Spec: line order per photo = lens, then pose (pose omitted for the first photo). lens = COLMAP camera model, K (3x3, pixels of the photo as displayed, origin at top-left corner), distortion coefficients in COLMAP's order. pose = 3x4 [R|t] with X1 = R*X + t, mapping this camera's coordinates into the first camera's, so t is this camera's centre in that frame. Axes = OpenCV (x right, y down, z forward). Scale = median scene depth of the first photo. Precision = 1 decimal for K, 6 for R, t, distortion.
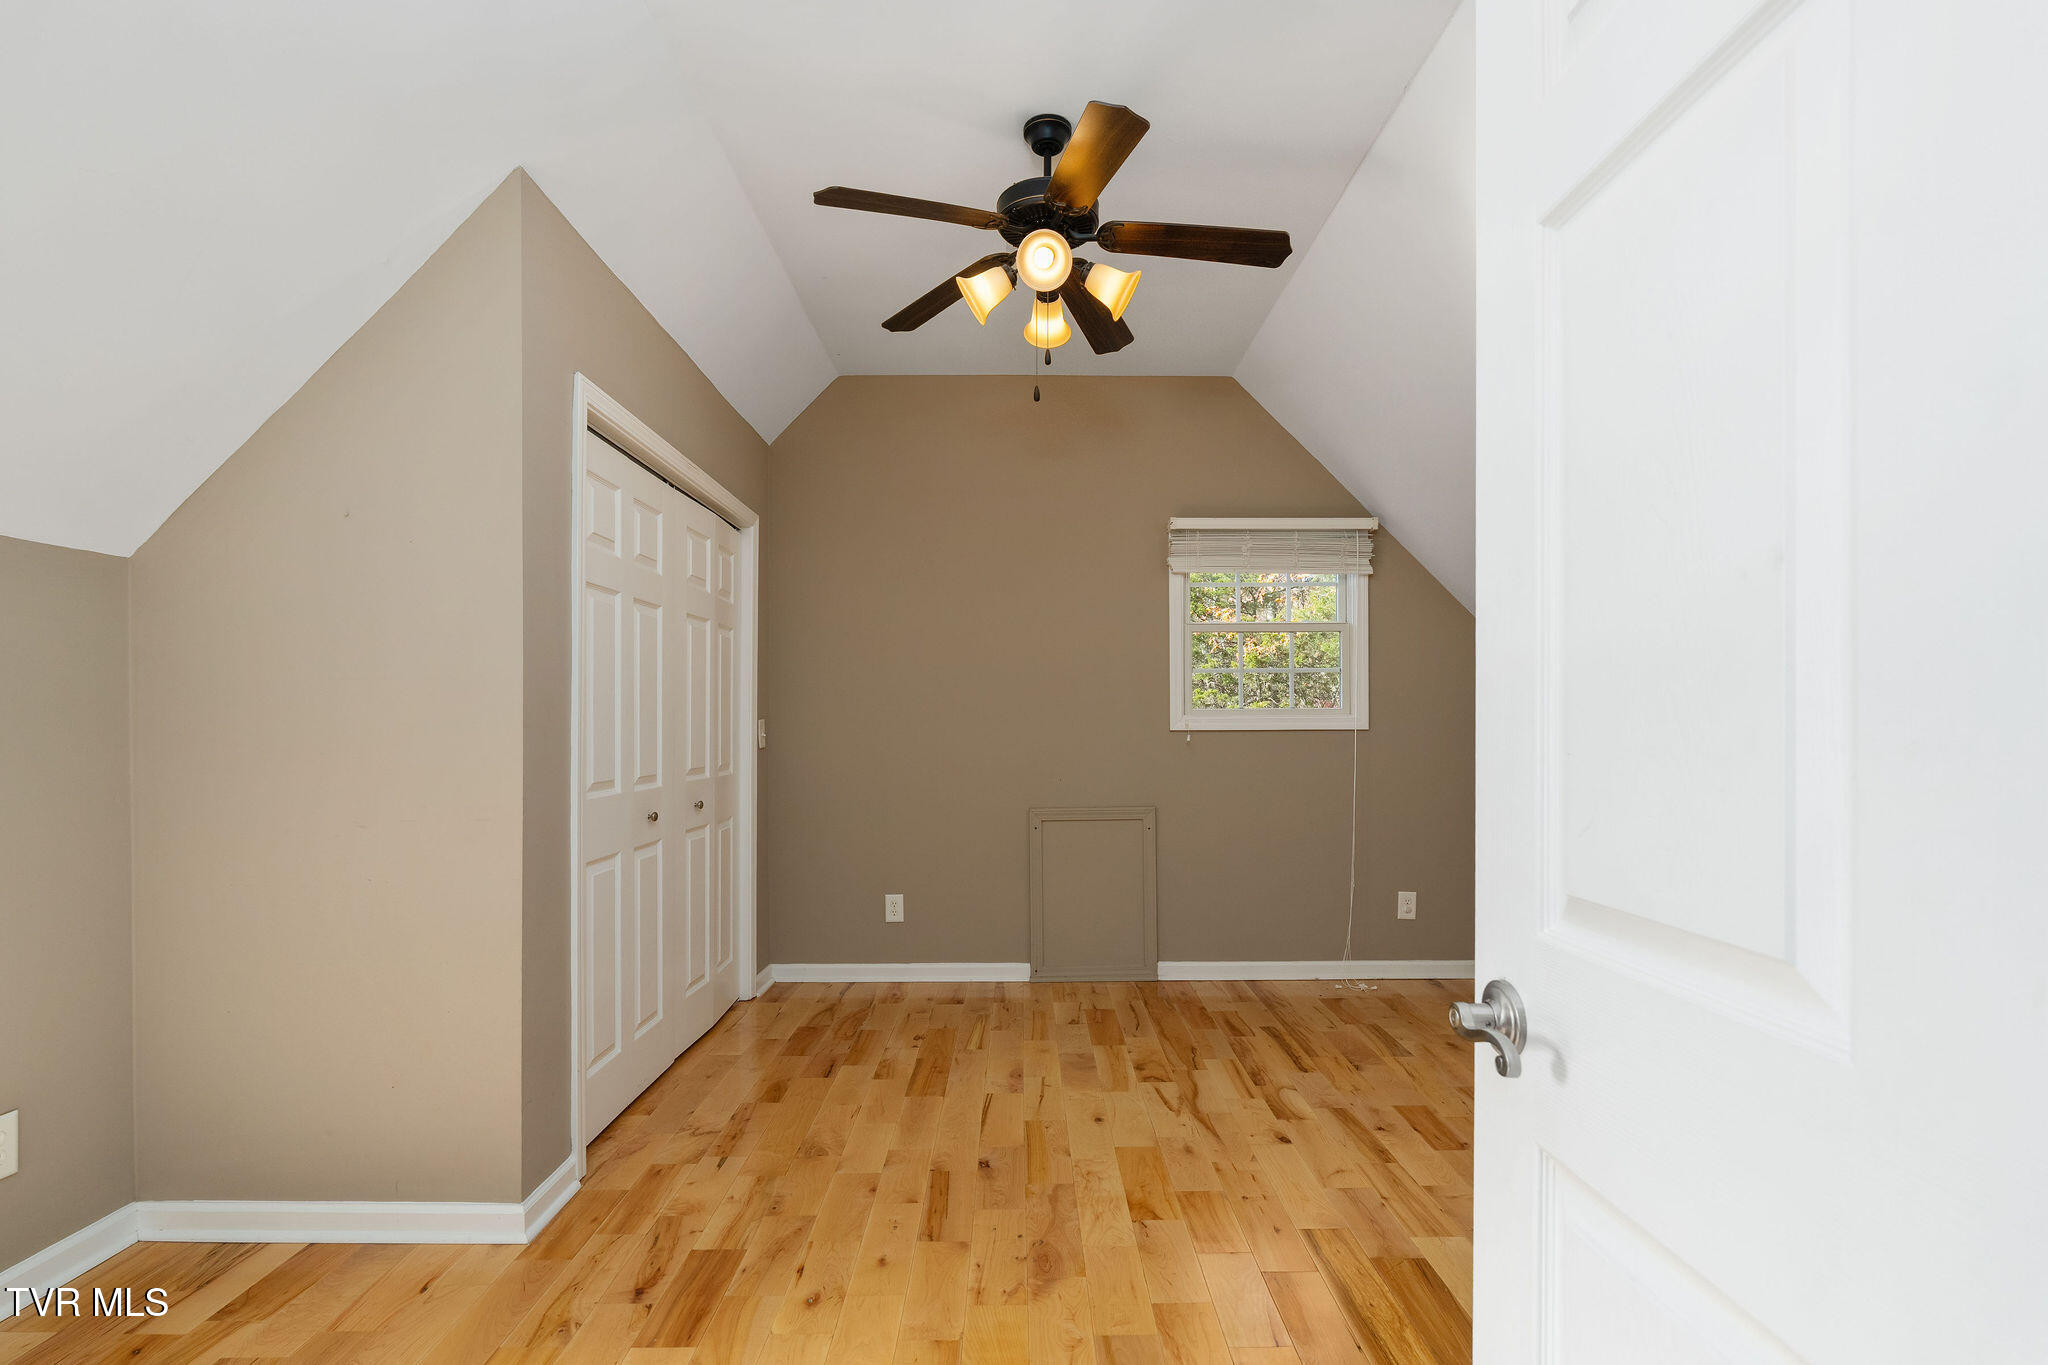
lens RADIAL K [[908.9, 0, 1040.5], [0, 908.9, 685.9], [0, 0, 1]] dist [-0.000724, 0.001067]
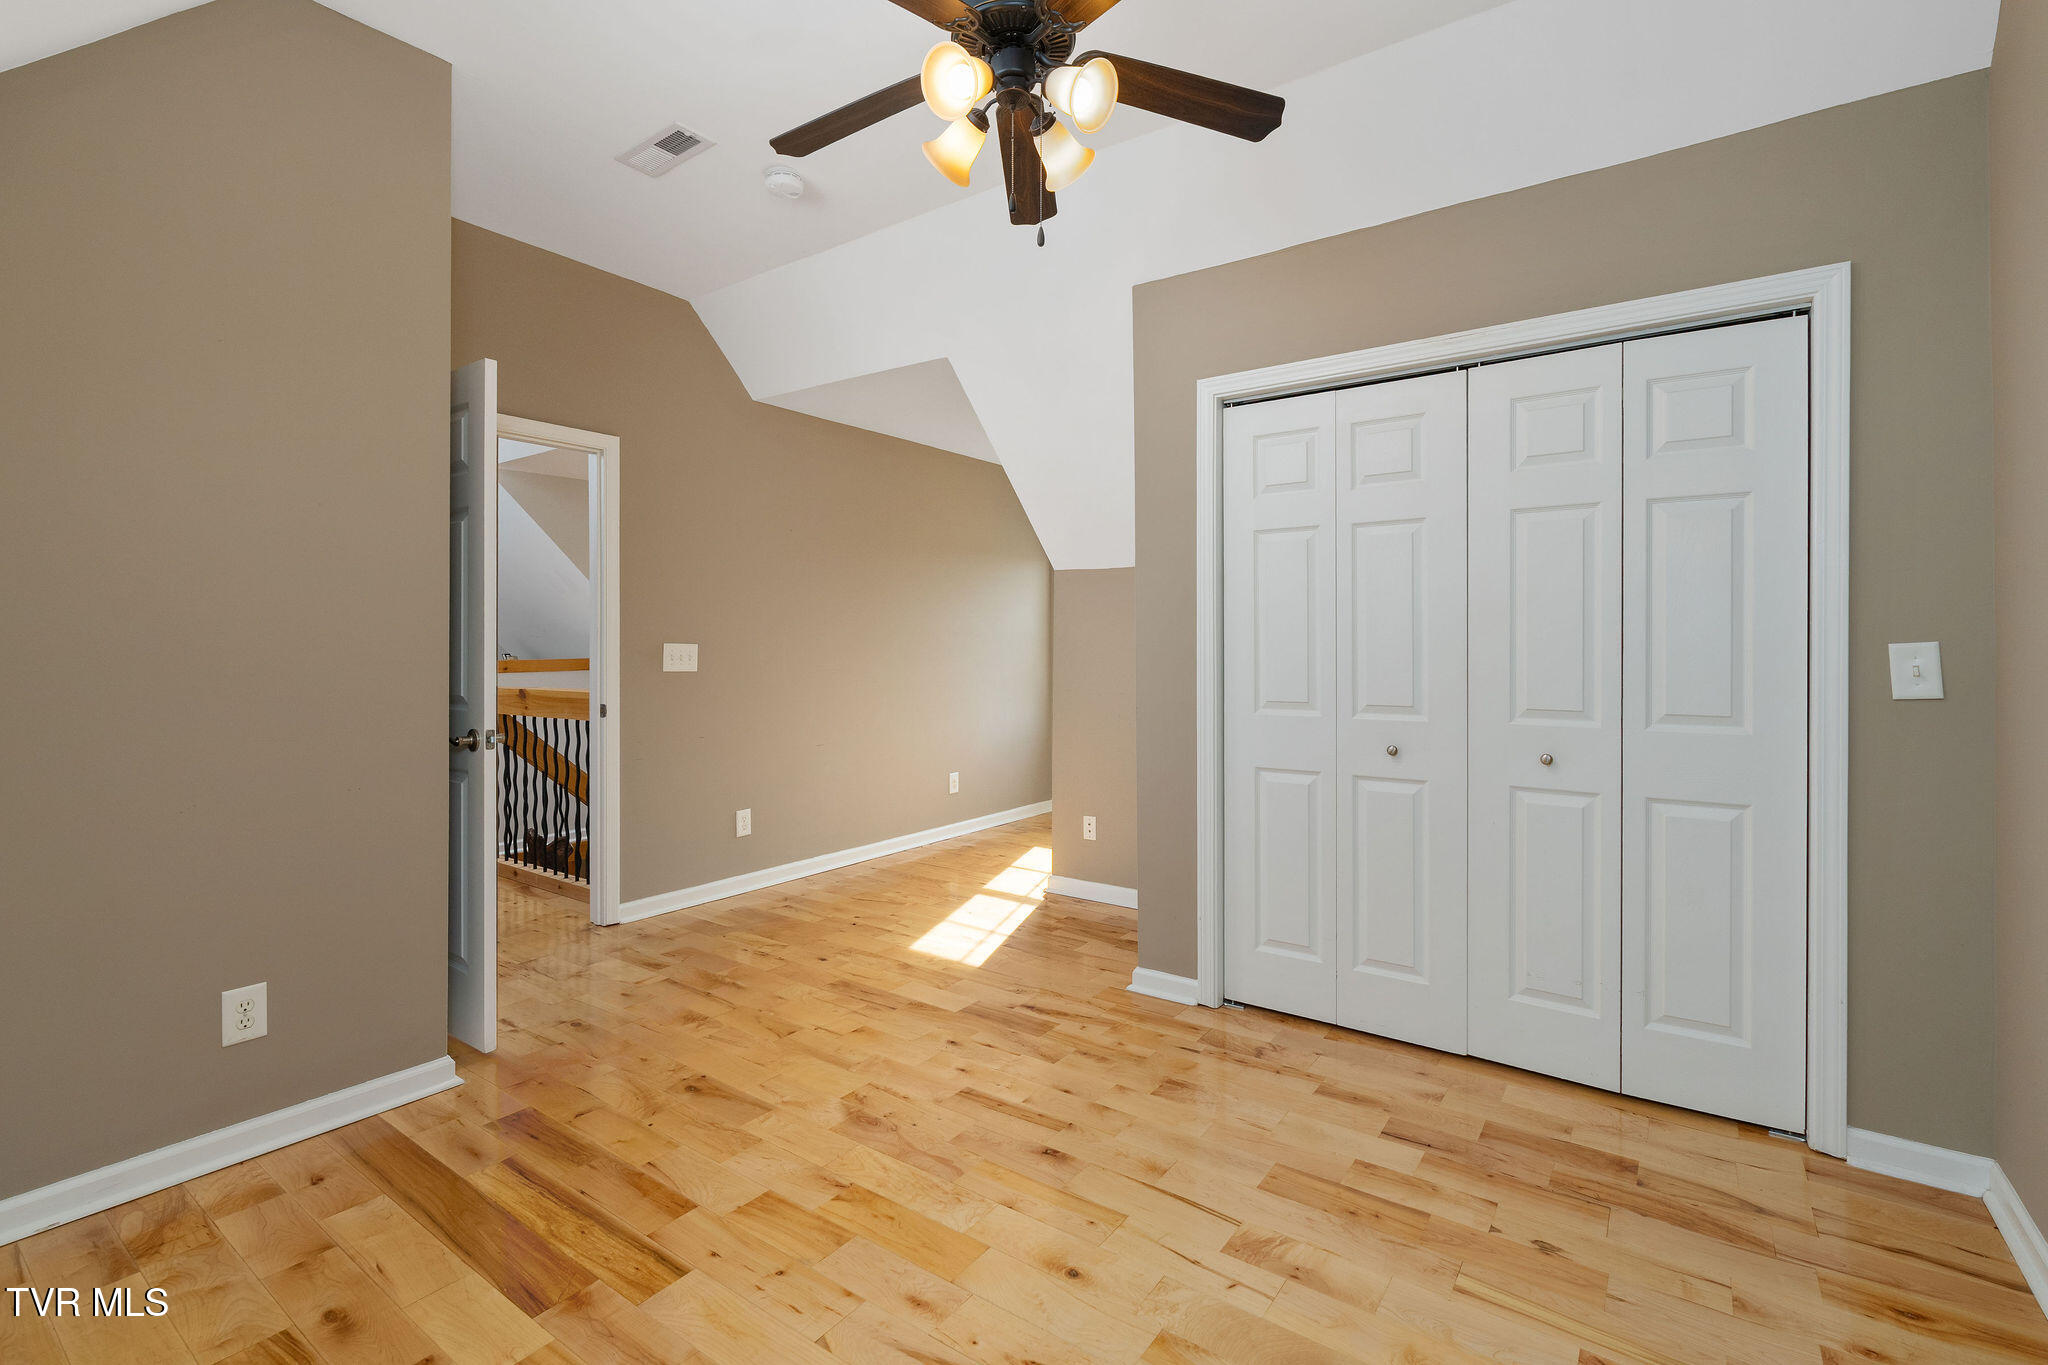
lens RADIAL K [[908.9, 0, 1042.9], [0, 908.9, 673.1], [0, 0, 1]] dist [-0.000724, 0.001067]
pose [[-0.577494, 0.025459, -0.815998, 0.698104], [0.036094, 0.999333, 0.005634, 0.049421], [0.815596, -0.026199, -0.578028, 1.603489]]
